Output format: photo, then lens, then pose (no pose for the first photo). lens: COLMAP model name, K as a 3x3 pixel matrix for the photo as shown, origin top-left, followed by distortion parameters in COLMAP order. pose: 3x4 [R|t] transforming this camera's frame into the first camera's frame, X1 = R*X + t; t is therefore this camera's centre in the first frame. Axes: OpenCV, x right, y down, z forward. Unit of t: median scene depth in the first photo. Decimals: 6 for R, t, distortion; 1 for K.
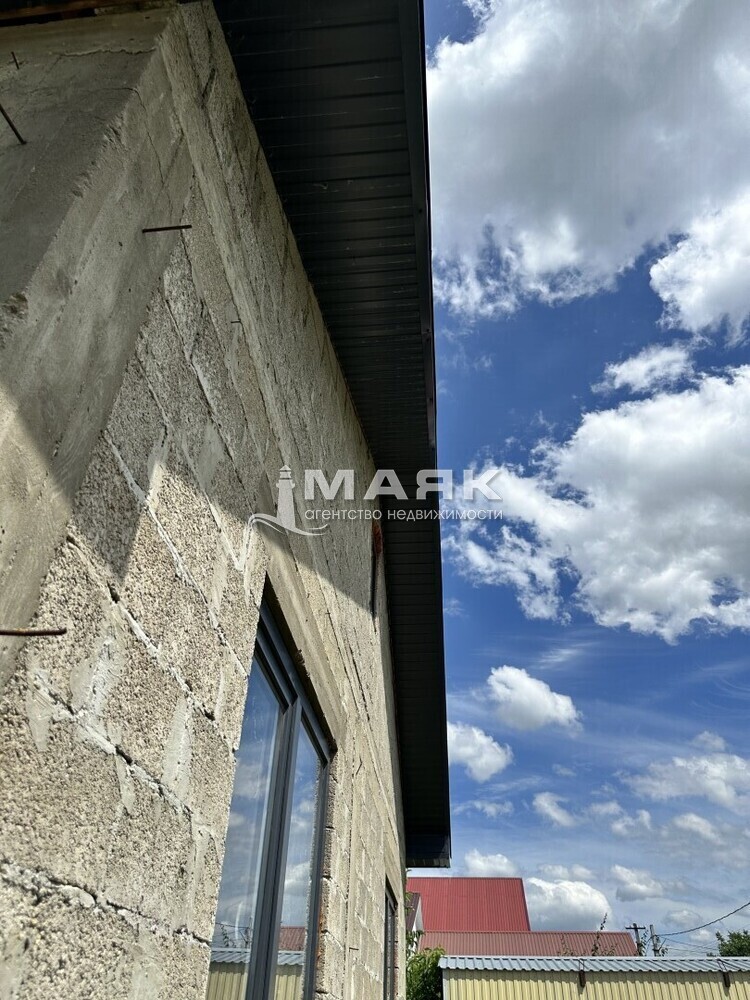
lens RADIAL K [[706.1, 0, 376.8], [0, 706.1, 483.4], [0, 0, 1]] dist [0.102289, -0.141366]
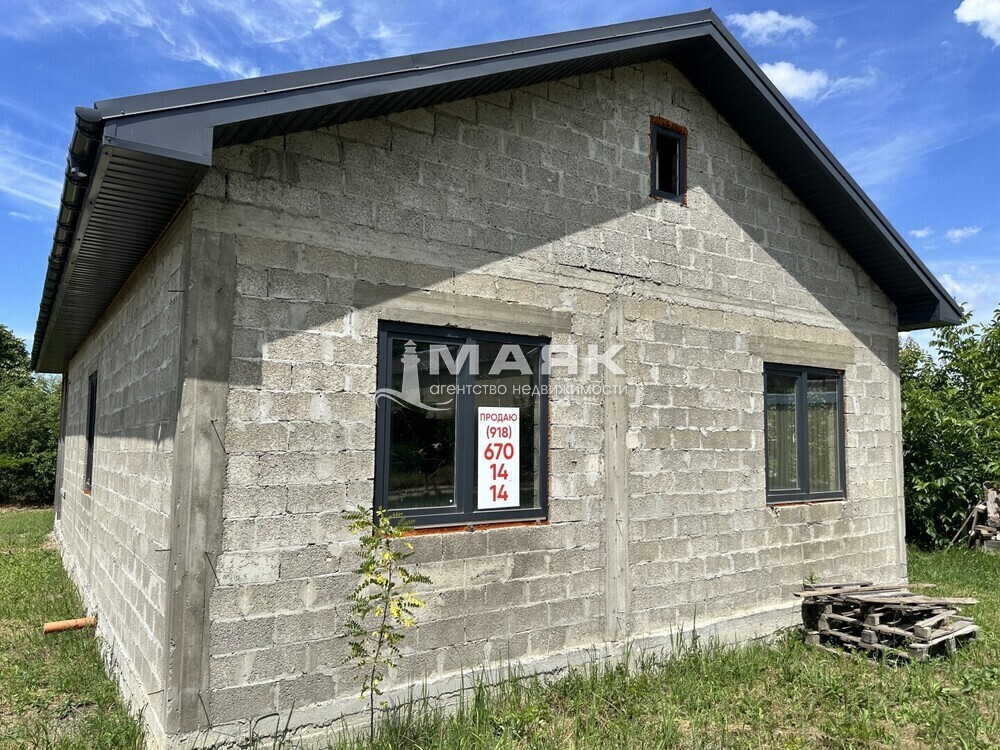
lens RADIAL K [[698.2, 0, 498.6], [0, 698.2, 378.1], [0, 0, 1]] dist [0.144135, -0.268436]
pose [[0.638283, -0.080197, -0.765613, 3.581200], [0.484636, 0.814588, 0.318708, -0.514847], [0.598099, -0.574470, 0.558804, -0.375301]]
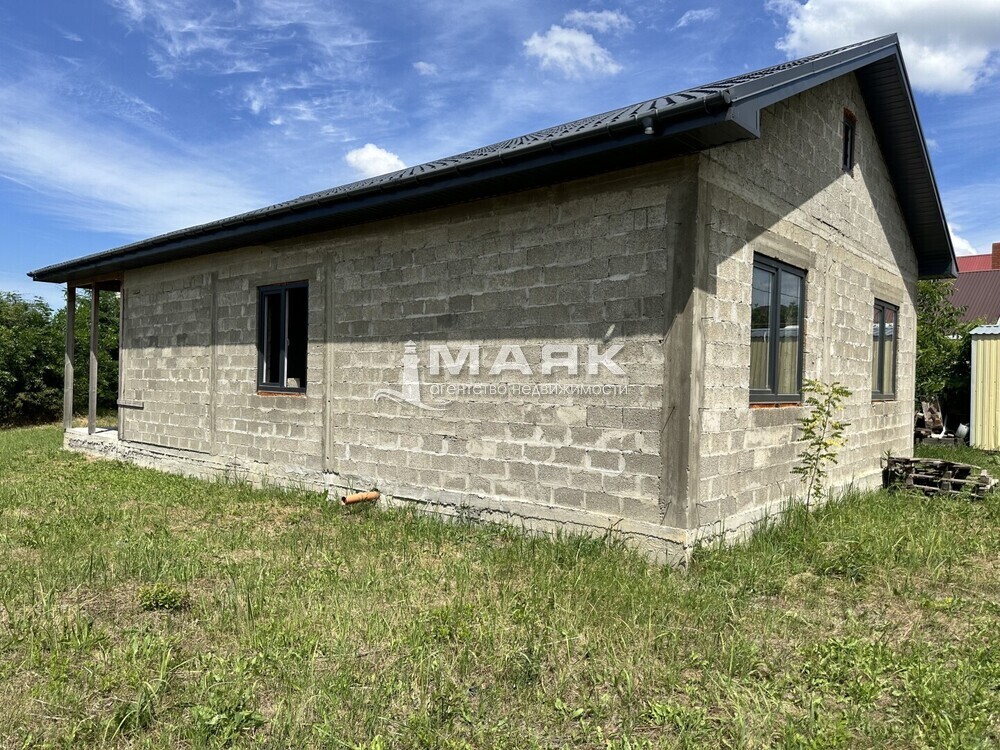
lens RADIAL K [[698.2, 0, 498.6], [0, 698.2, 378.1], [0, 0, 1]] dist [0.144135, -0.268436]
pose [[0.807830, -0.000183, -0.589416, 1.557229], [0.361301, 0.790251, 0.494940, -2.757766], [0.465696, -0.612784, 0.638454, -3.793012]]
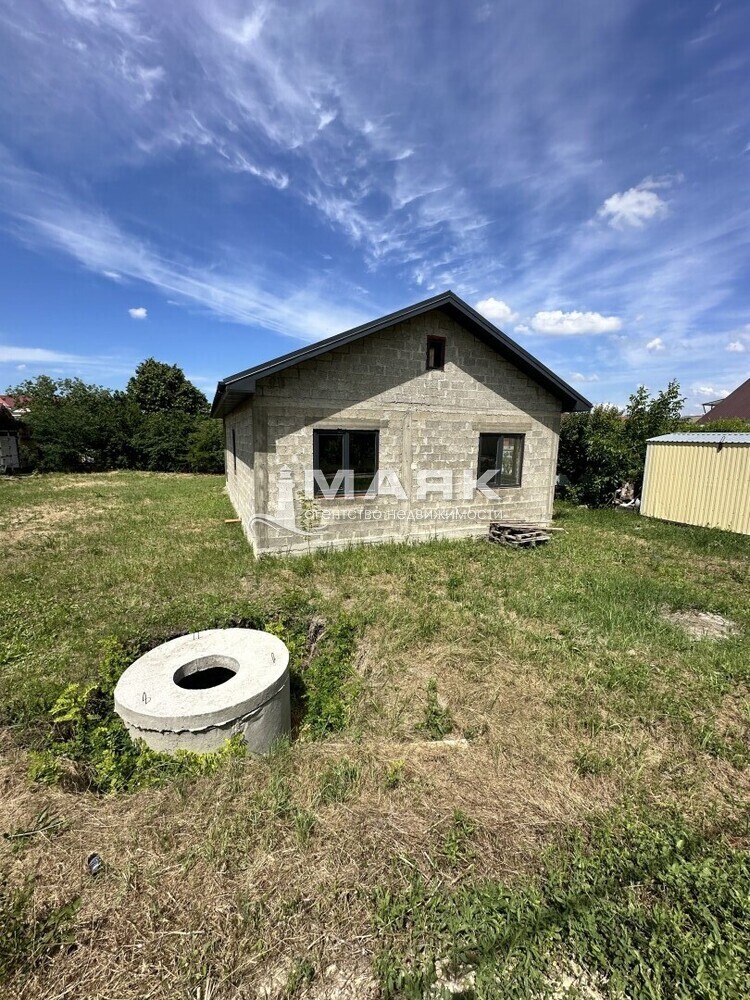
lens RADIAL K [[396.7, 0, 377.9], [0, 396.7, 498.5], [0, 0, 1]] dist [-0.007410, 0.000746]
pose [[0.478499, 0.127907, -0.868723, 7.154886], [0.542825, 0.734557, 0.407144, -1.224072], [0.690203, -0.666382, 0.282054, -0.322330]]
